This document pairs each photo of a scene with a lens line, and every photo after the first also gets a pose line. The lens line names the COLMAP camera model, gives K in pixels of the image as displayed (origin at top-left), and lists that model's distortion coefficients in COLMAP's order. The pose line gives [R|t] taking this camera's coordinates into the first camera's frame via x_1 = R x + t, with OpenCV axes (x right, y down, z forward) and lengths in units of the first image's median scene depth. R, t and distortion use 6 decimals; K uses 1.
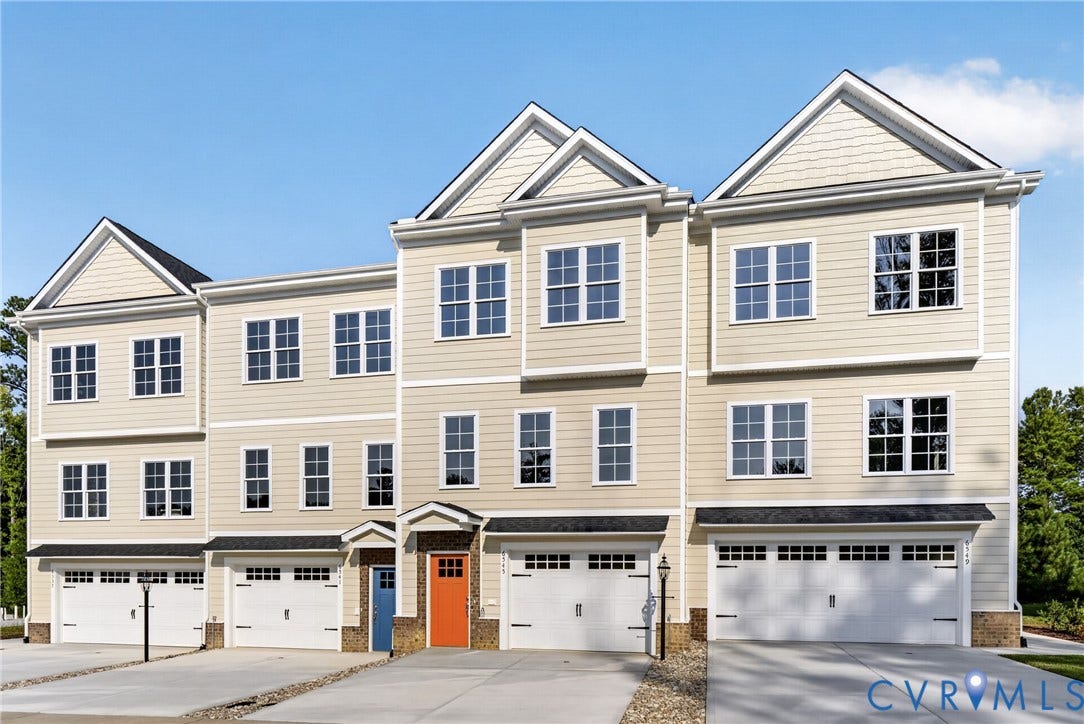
lens RADIAL K [[685.2, 0, 542.0], [0, 685.2, 362.0], [0, 0, 1]] dist [0.002281, -0.000253]
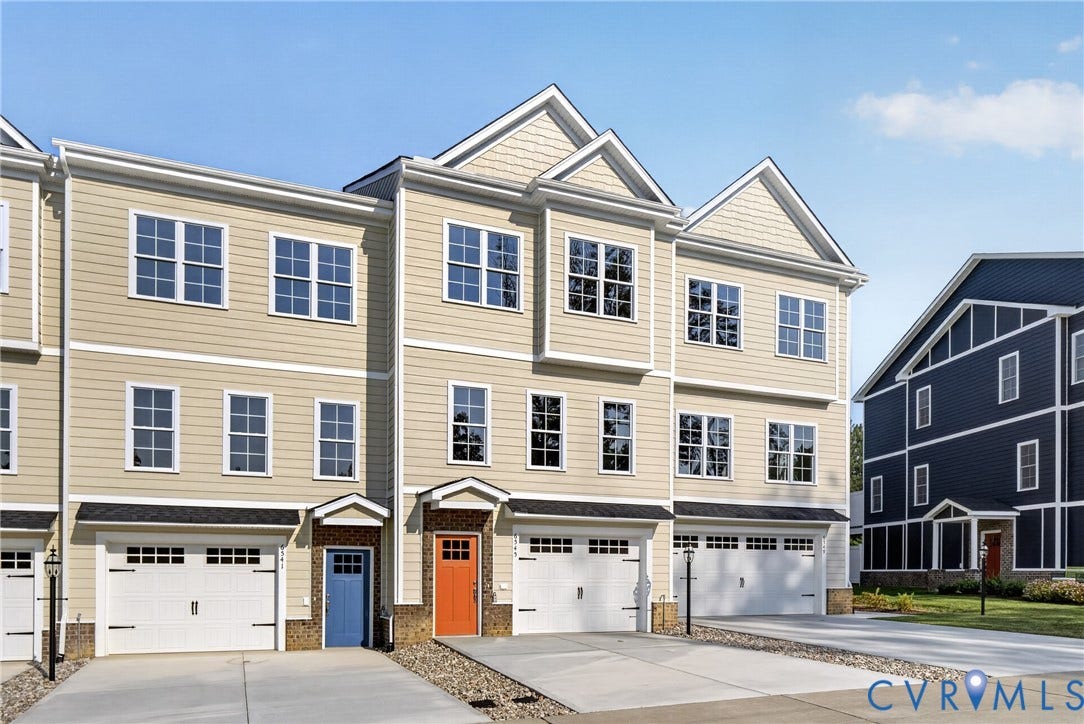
lens RADIAL K [[685.2, 0, 542.0], [0, 685.2, 362.0], [0, 0, 1]] dist [0.002281, -0.000253]
pose [[0.824451, 0.166378, 0.540924, -0.553447], [-0.167763, 0.984698, -0.047178, 0.073680], [-0.540497, -0.051851, 0.839747, 0.173681]]
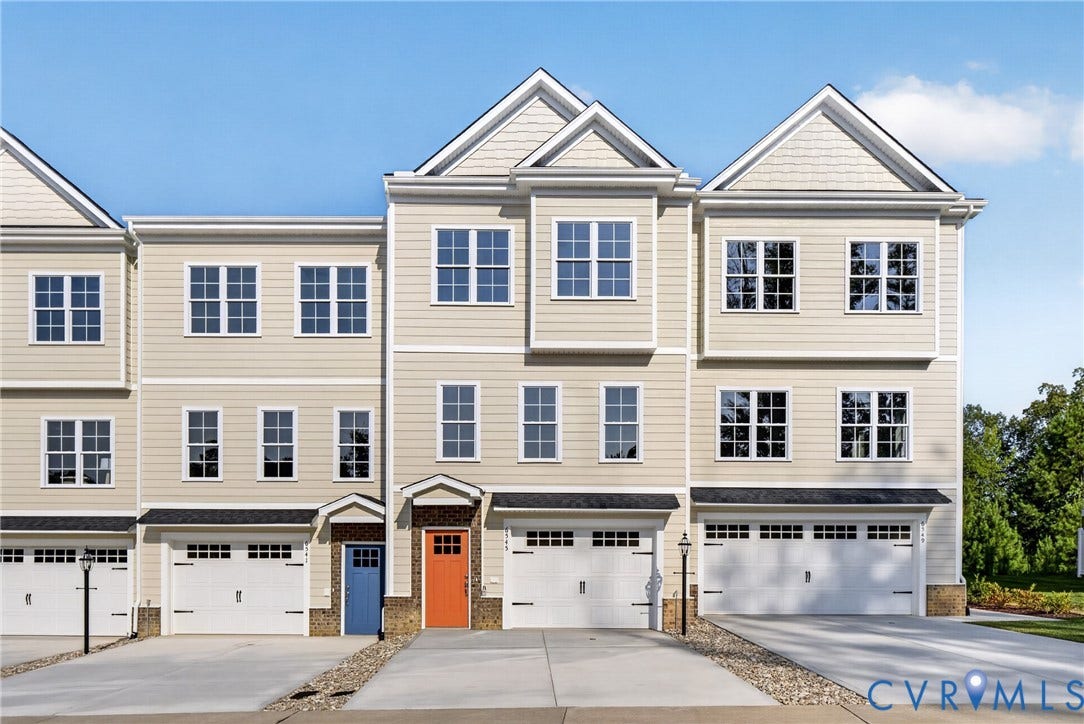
lens RADIAL K [[690.9, 0, 540.9], [0, 690.9, 348.1], [0, 0, 1]] dist [0.001408, 0.000117]
pose [[0.972213, 0.067730, 0.224087, -0.230567], [-0.068999, 0.997614, -0.002172, 0.021819], [-0.223699, -0.013350, 0.974567, 0.042217]]
